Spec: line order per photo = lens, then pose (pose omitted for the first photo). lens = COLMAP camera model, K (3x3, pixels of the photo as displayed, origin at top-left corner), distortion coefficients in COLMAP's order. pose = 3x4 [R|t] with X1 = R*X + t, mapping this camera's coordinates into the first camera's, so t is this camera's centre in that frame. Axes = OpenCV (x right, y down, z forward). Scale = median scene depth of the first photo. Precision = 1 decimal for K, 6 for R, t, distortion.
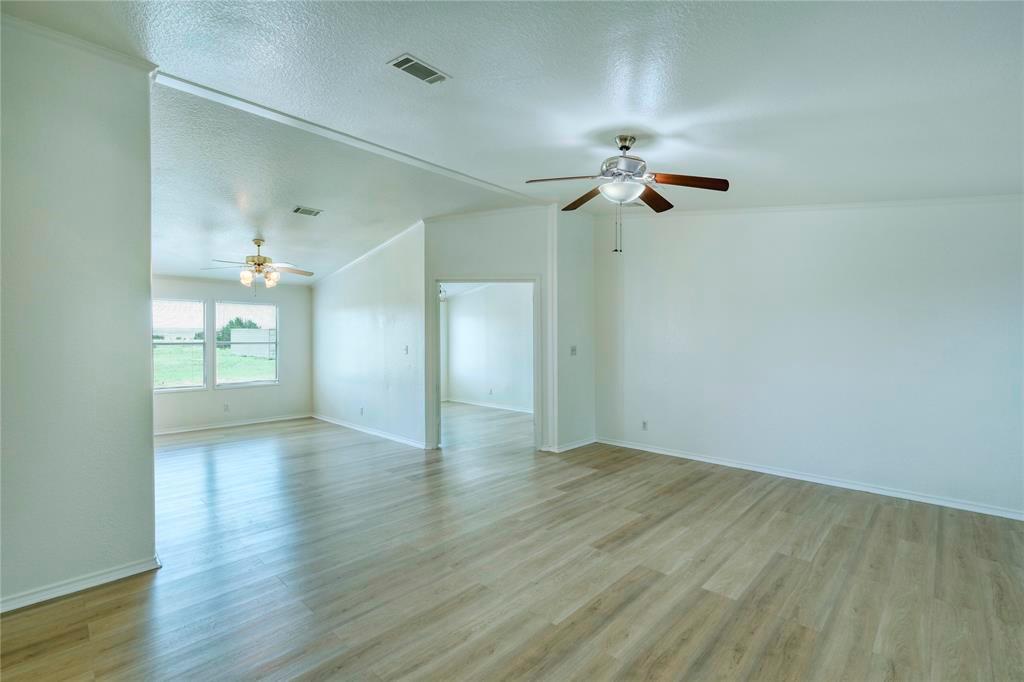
lens RADIAL K [[443.5, 0, 510.6], [0, 443.5, 337.1], [0, 0, 1]] dist [-0.001750, 0.000397]
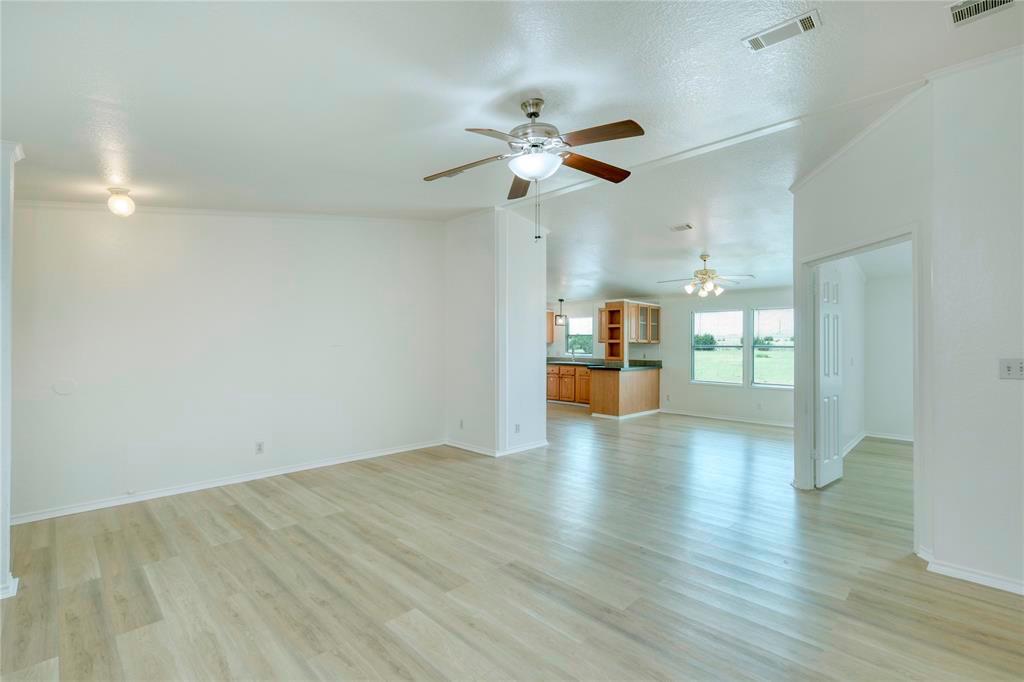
lens RADIAL K [[443.5, 0, 512.4], [0, 443.5, 344.9], [0, 0, 1]] dist [-0.001750, 0.000397]
pose [[0.016860, 0.004053, -0.999850, 1.286689], [0.002945, 0.999987, 0.004103, 0.005969], [0.999854, -0.003014, 0.016848, 1.120649]]
